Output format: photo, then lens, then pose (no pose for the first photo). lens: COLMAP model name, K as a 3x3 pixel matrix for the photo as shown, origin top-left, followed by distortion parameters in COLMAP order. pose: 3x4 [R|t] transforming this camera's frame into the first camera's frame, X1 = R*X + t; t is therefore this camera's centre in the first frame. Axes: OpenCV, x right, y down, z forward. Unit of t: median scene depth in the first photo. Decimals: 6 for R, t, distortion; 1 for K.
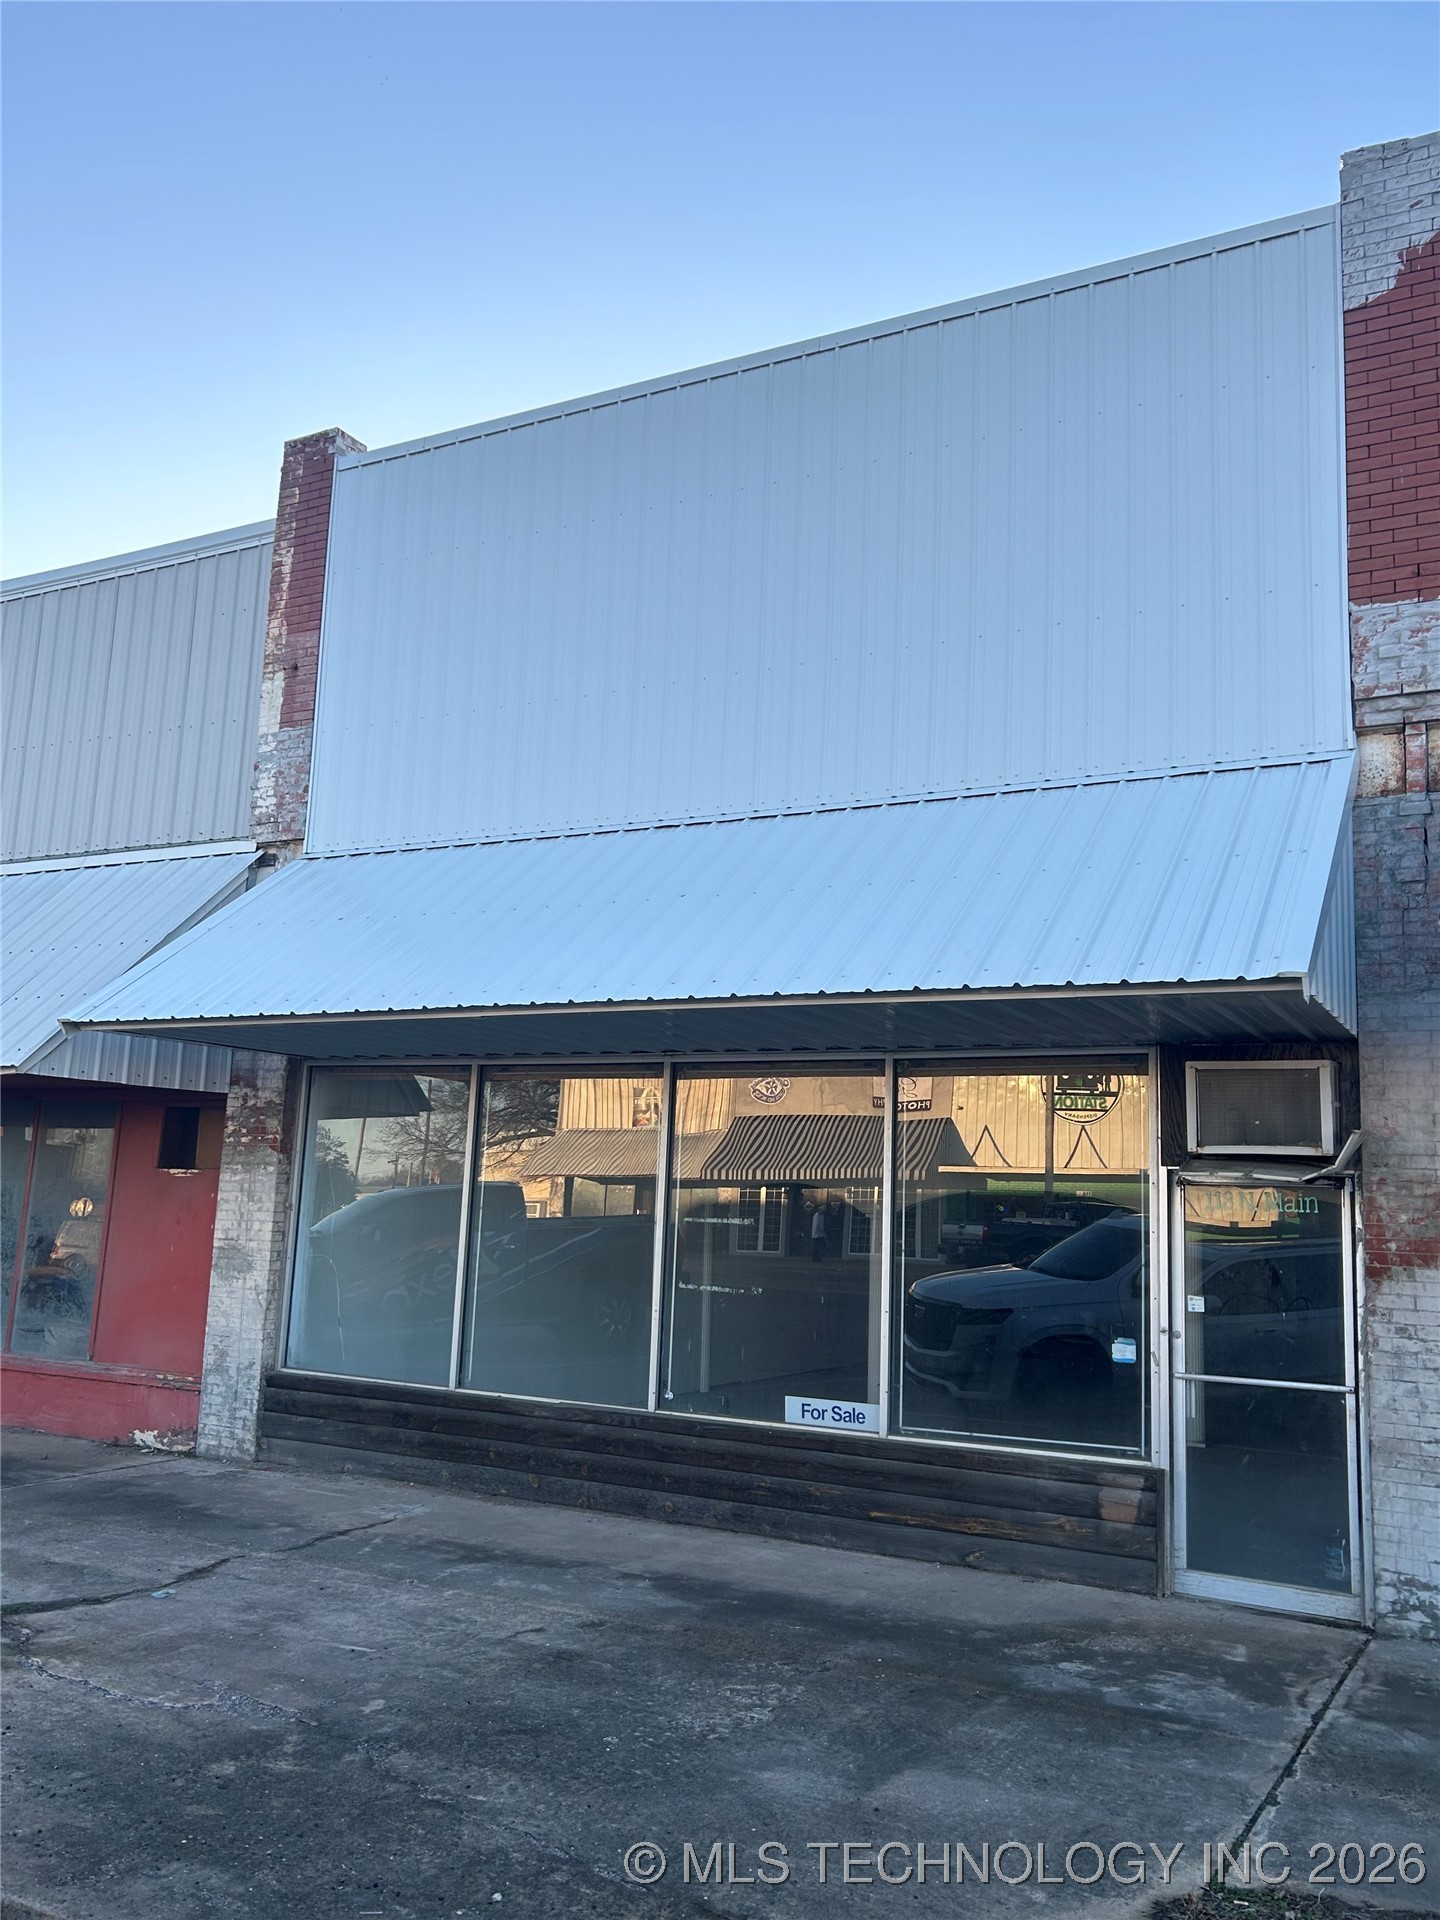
lens RADIAL K [[1582.8, 0, 714.2], [0, 1582.8, 926.7], [0, 0, 1]] dist [0.028964, -0.005320]
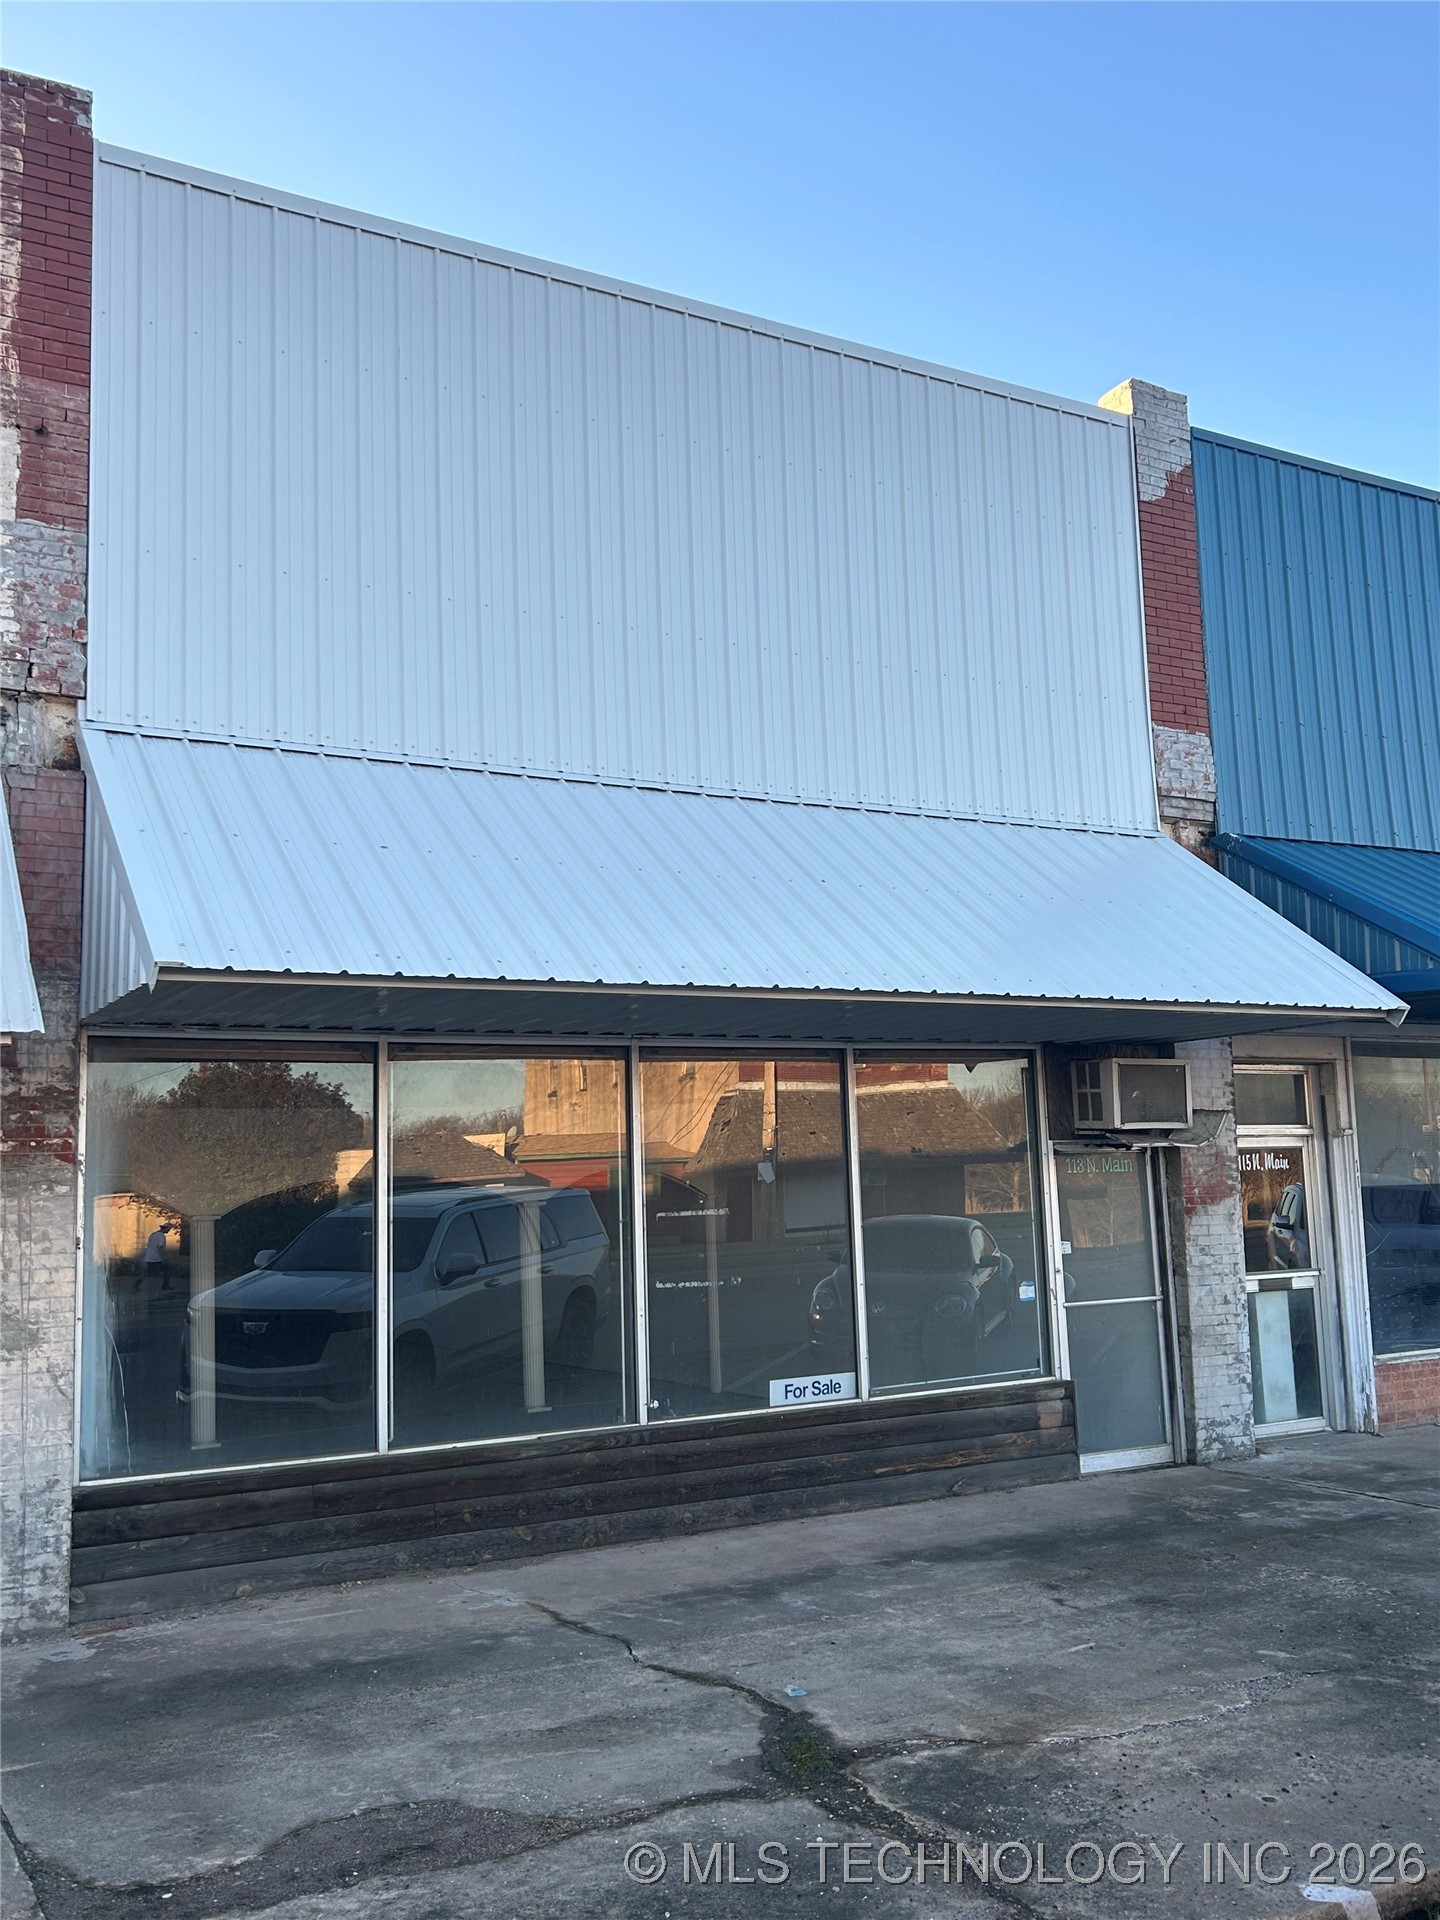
lens RADIAL K [[1692.8, 0, 720.0], [0, 1692.8, 960.0], [0, 0, 1]] dist [0.064460, -0.082797]
pose [[0.524254, 0.066651, 0.848949, -0.898439], [-0.092902, 0.995458, -0.020784, 0.055594], [-0.846479, -0.067973, 0.528065, 0.475231]]
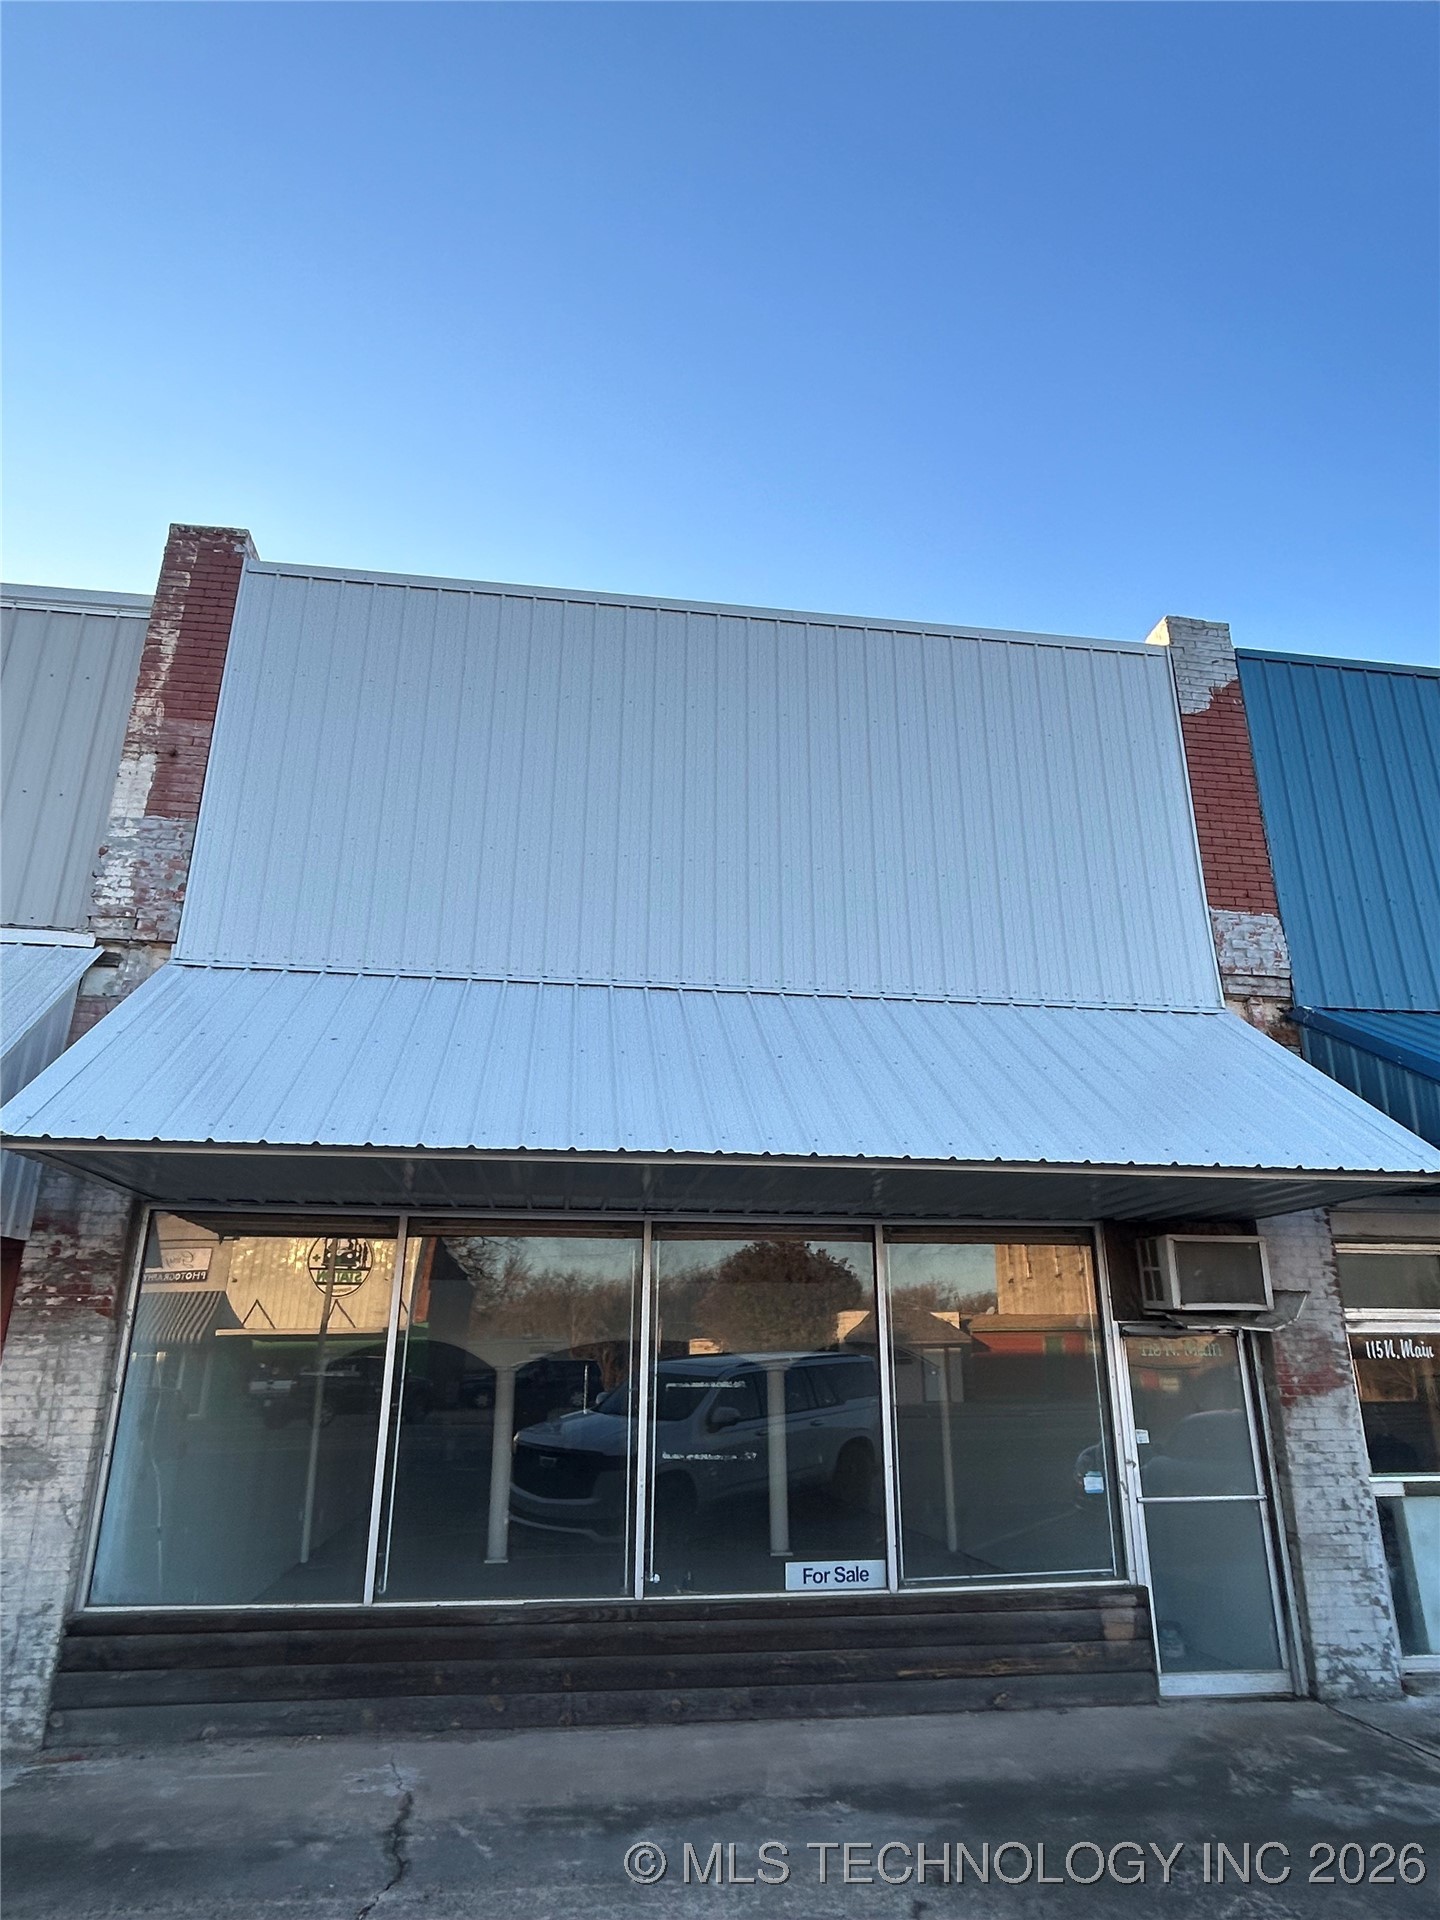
lens RADIAL K [[1149.3, 0, 715.1], [0, 1149.3, 956.3], [0, 0, 1]] dist [-0.021091, 0.018747]
pose [[0.798649, 0.172241, 0.576622, -0.474986], [-0.076685, 0.979483, -0.186367, 0.056991], [-0.596891, 0.104624, 0.795471, 0.406022]]
